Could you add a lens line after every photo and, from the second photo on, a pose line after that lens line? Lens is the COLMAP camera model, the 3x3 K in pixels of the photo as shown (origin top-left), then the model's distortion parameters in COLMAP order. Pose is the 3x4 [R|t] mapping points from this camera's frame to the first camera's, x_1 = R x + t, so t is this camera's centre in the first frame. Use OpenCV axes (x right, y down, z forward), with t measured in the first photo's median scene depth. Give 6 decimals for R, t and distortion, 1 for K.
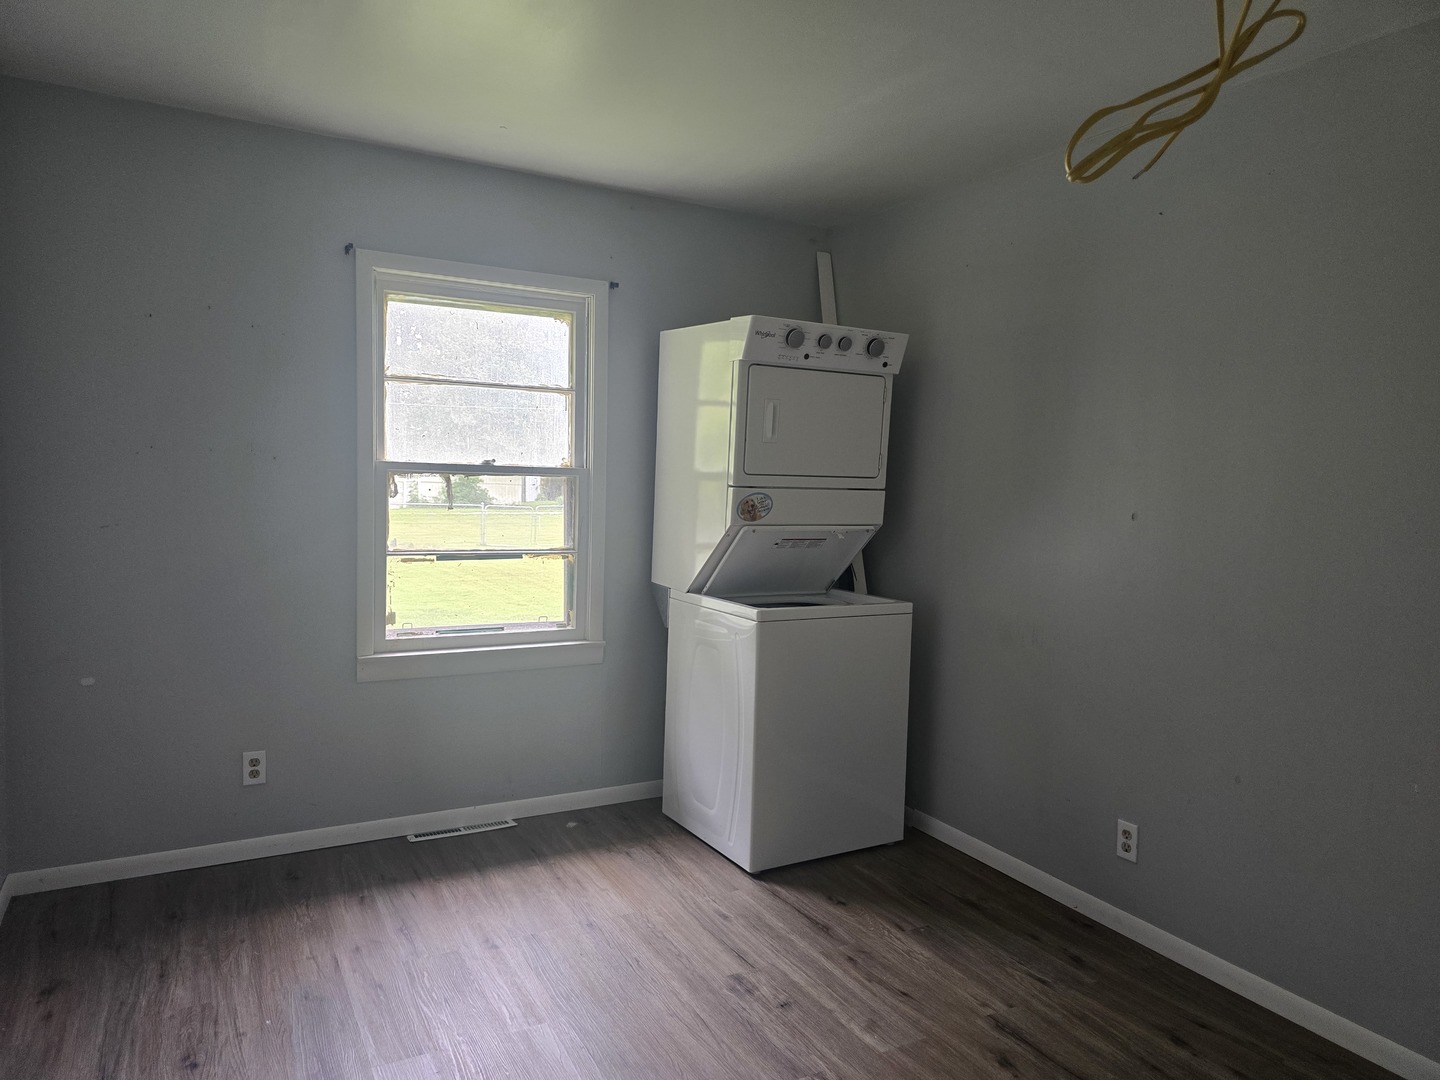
lens RADIAL K [[972.7, 0, 719.4], [0, 972.7, 543.1], [0, 0, 1]] dist [0.046943, -0.034307]
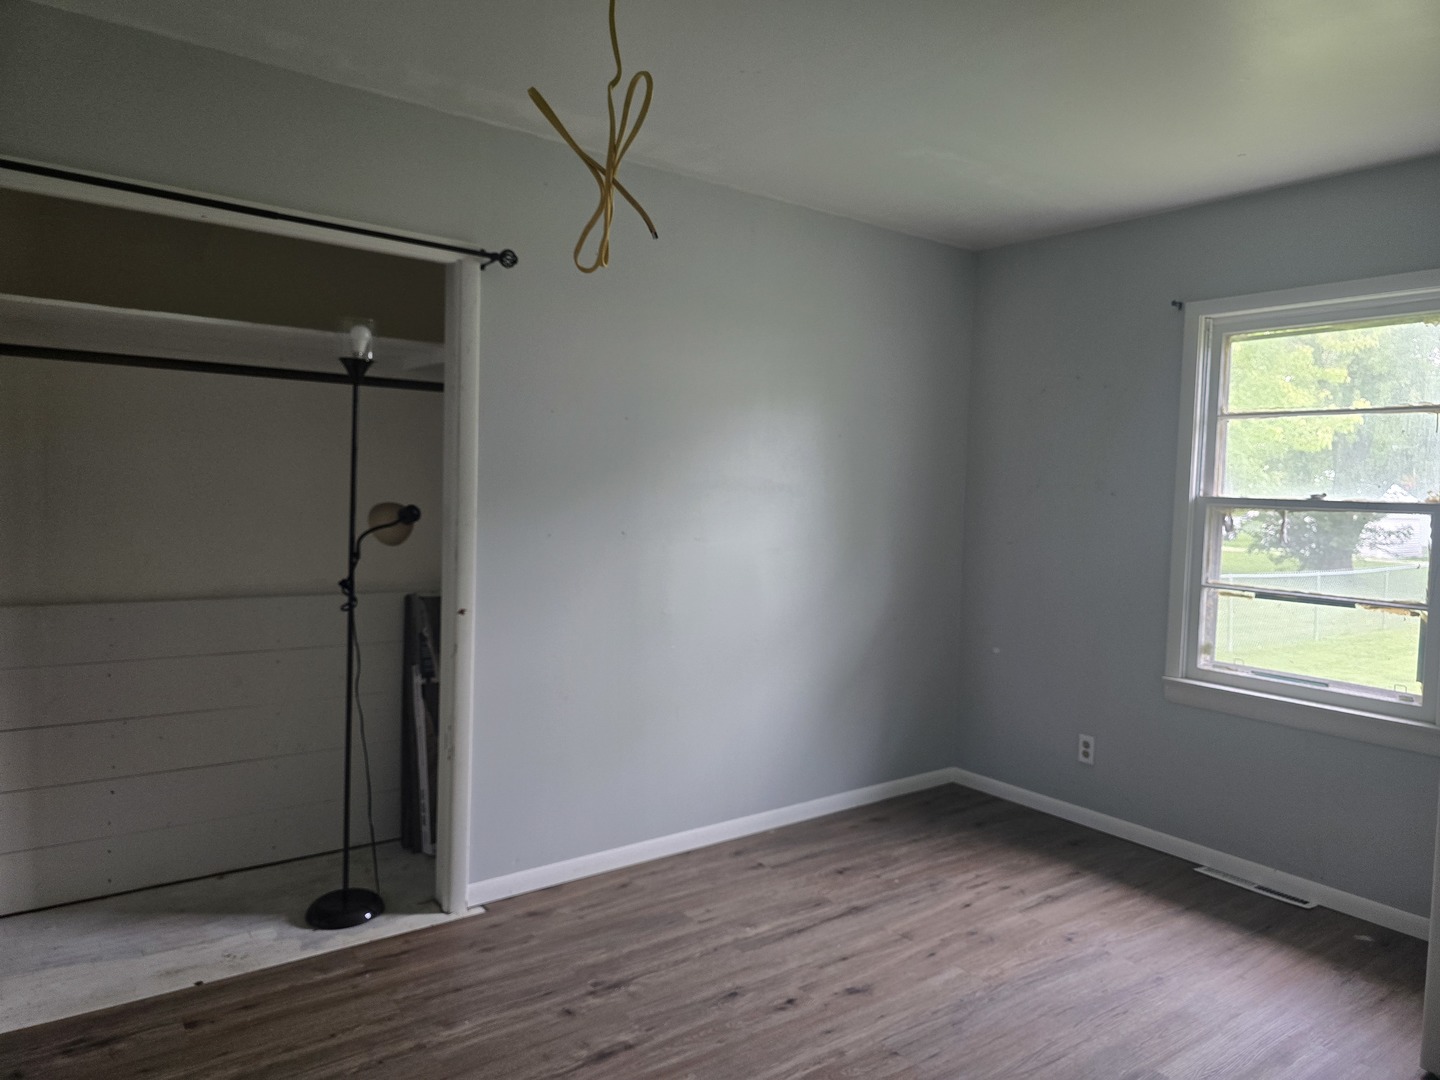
lens RADIAL K [[972.7, 0, 724.2], [0, 972.7, 527.9], [0, 0, 1]] dist [0.046943, -0.034307]
pose [[0.139410, 0.021469, -0.990002, 0.613237], [-0.094995, 0.995444, 0.008210, -0.009730], [0.985668, 0.092900, 0.140814, 0.340601]]
